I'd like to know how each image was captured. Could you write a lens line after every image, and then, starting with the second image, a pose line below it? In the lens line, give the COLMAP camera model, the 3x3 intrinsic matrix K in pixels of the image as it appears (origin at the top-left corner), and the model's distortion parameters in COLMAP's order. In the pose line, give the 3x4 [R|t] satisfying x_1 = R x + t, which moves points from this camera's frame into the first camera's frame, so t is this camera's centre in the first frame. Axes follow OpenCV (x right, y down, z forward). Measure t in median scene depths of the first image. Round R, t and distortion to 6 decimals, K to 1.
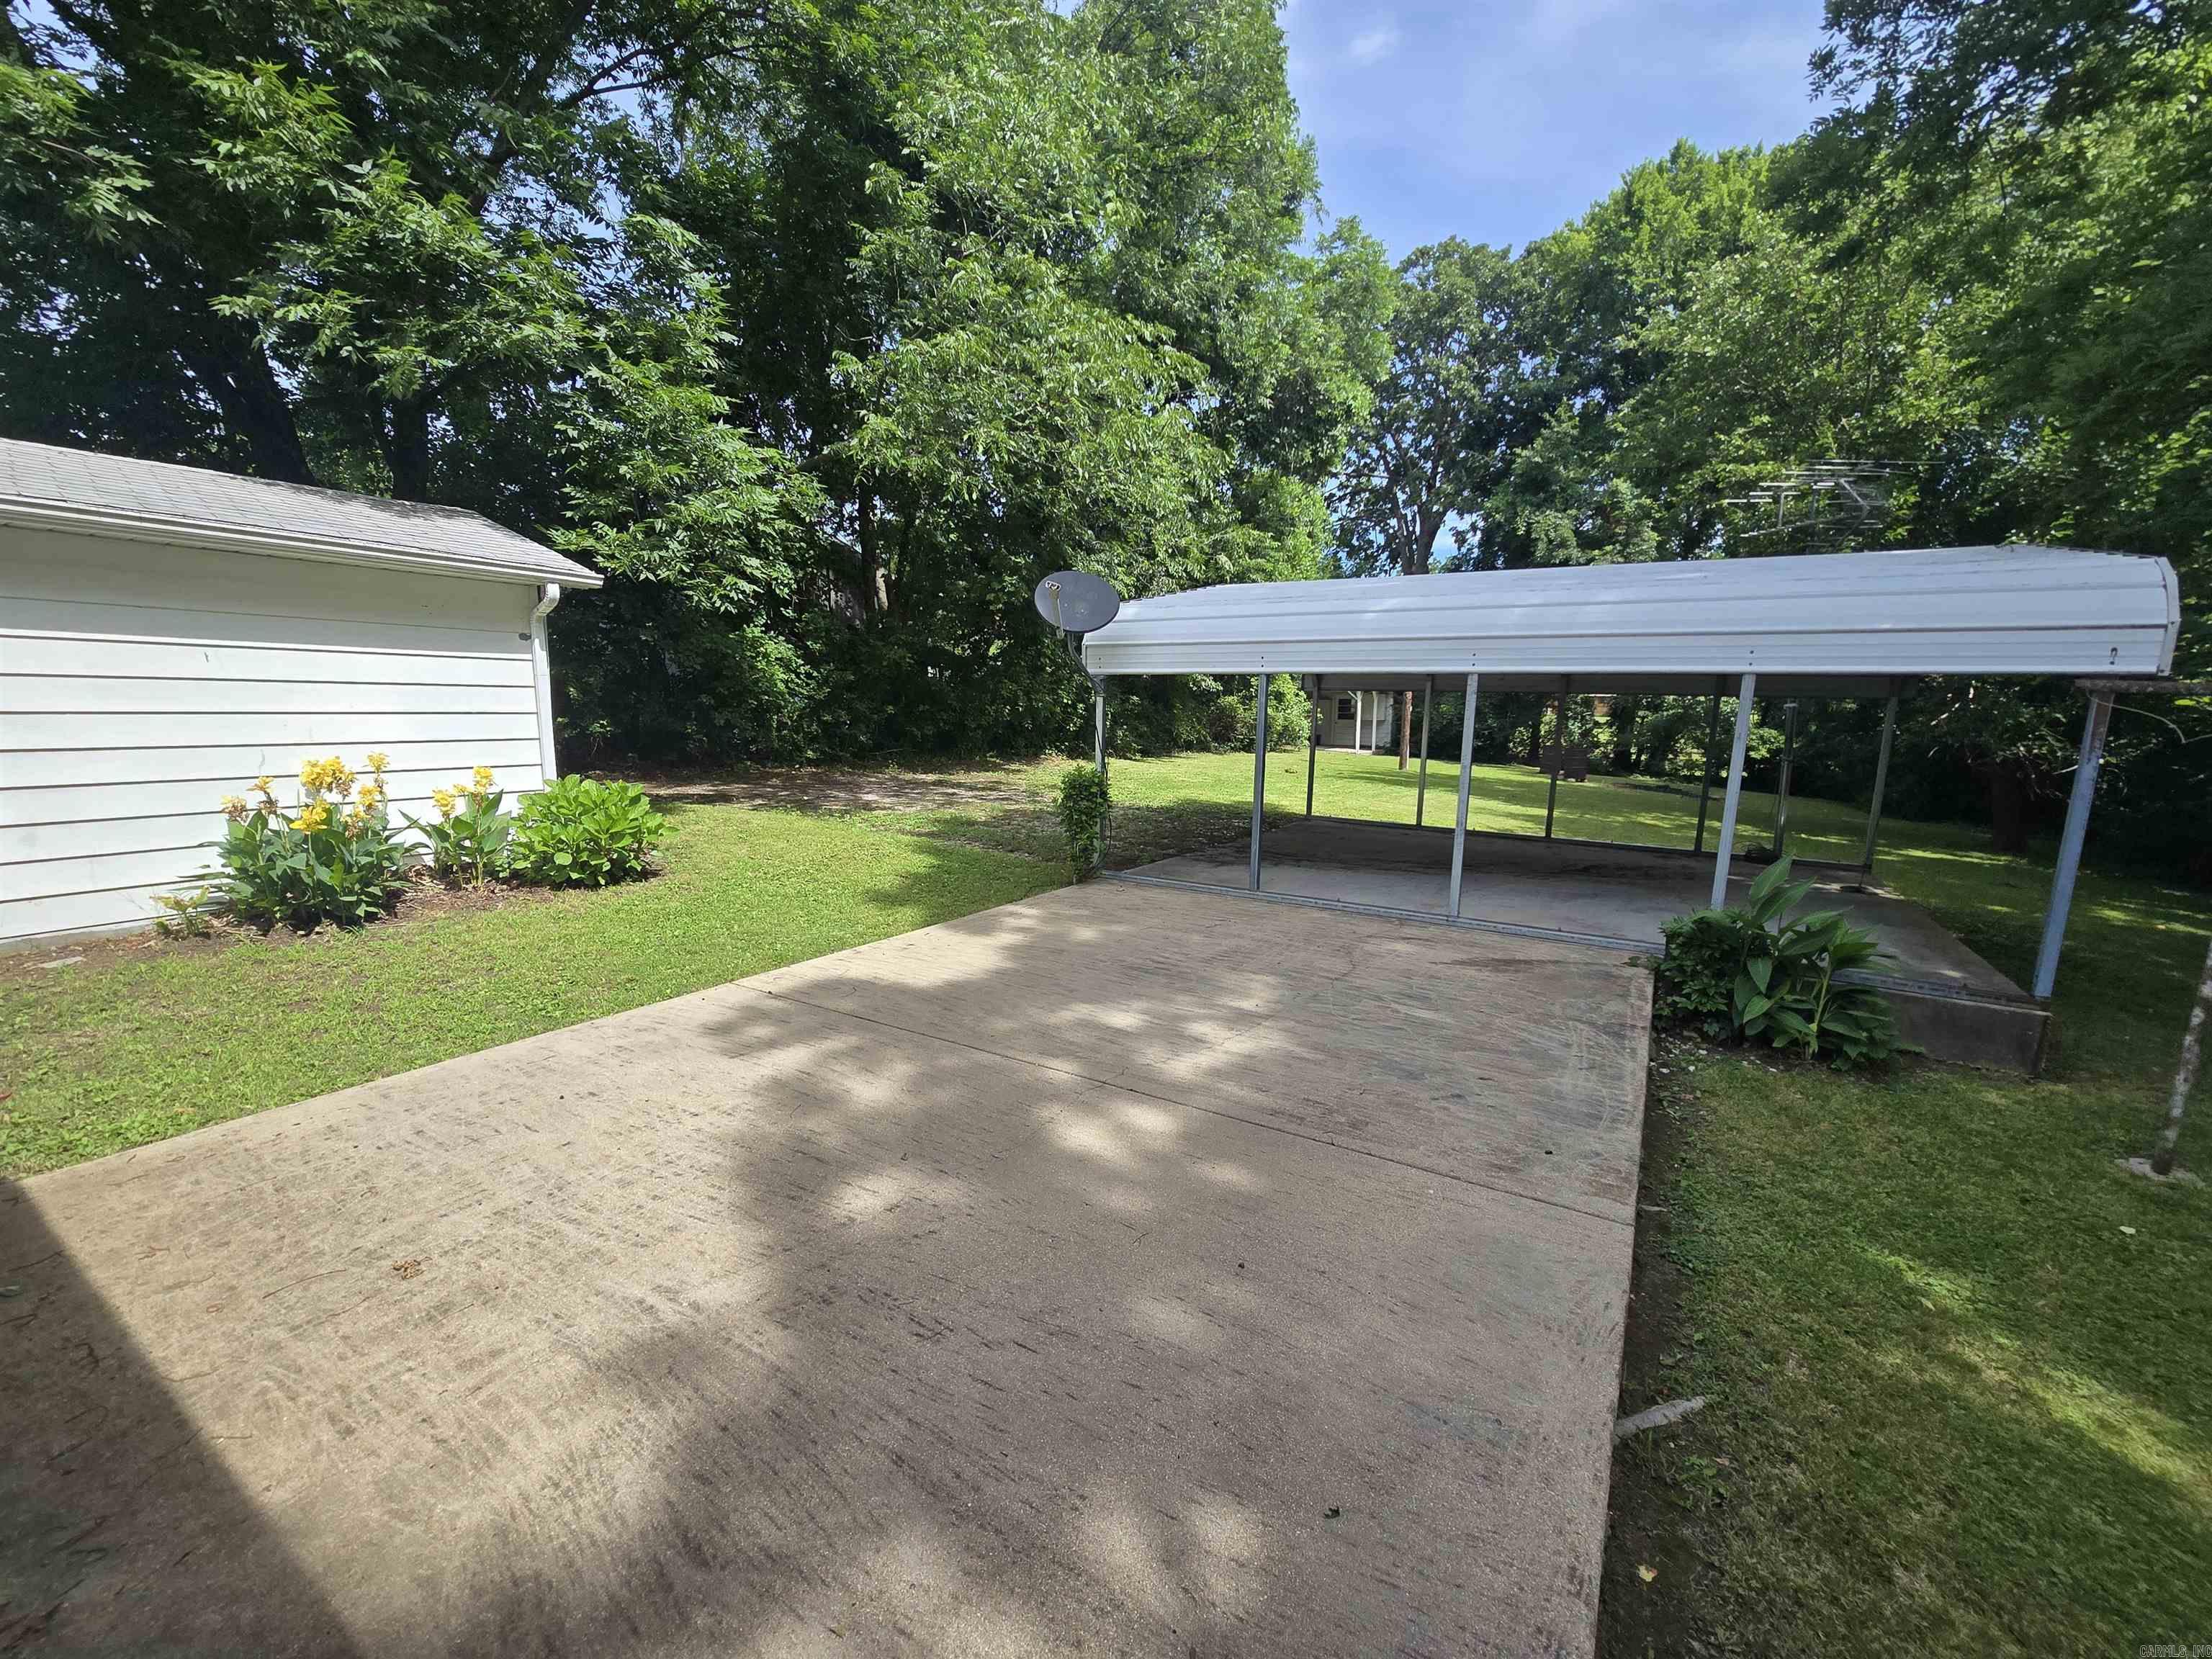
lens RADIAL K [[907.7, 0, 1099.6], [0, 907.7, 843.8], [0, 0, 1]] dist [-0.001166, 0.000347]
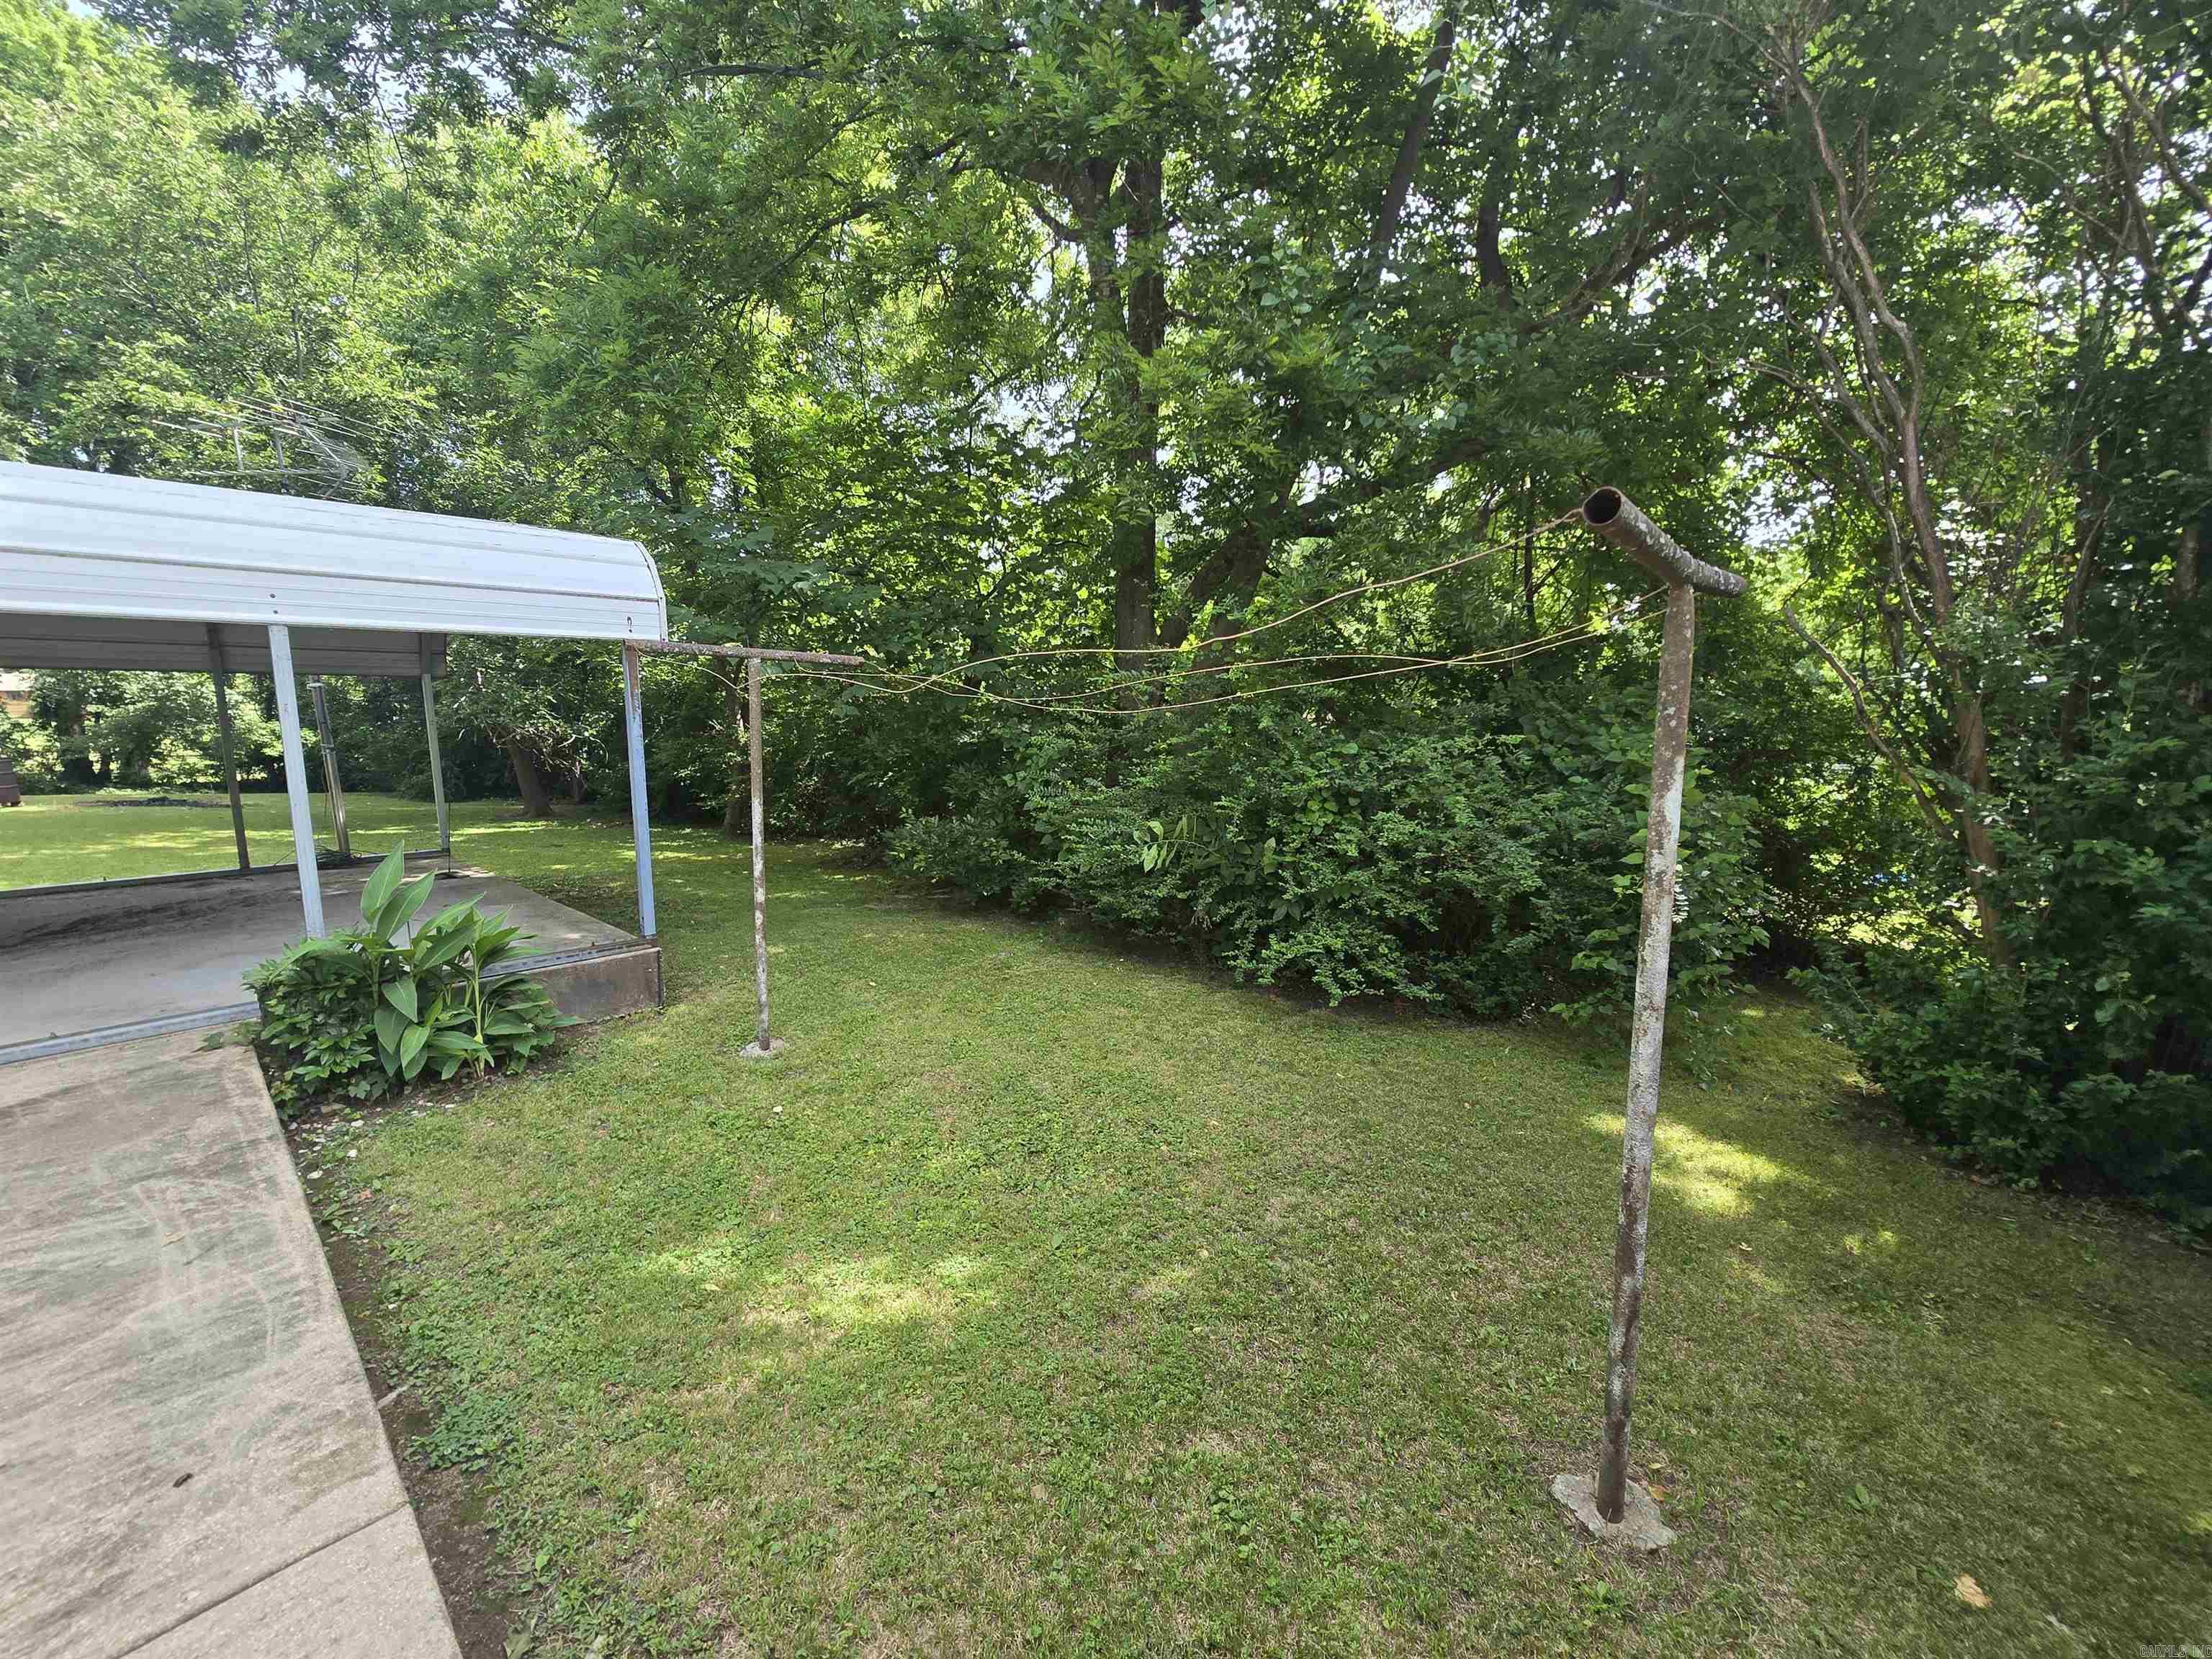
lens RADIAL K [[907.7, 0, 1099.6], [0, 907.7, 843.8], [0, 0, 1]] dist [-0.001166, 0.000347]
pose [[0.200715, -0.165982, 0.965486, 0.099491], [0.160141, 0.977845, 0.134815, -0.001599], [-0.966472, 0.127555, 0.222848, 0.207932]]
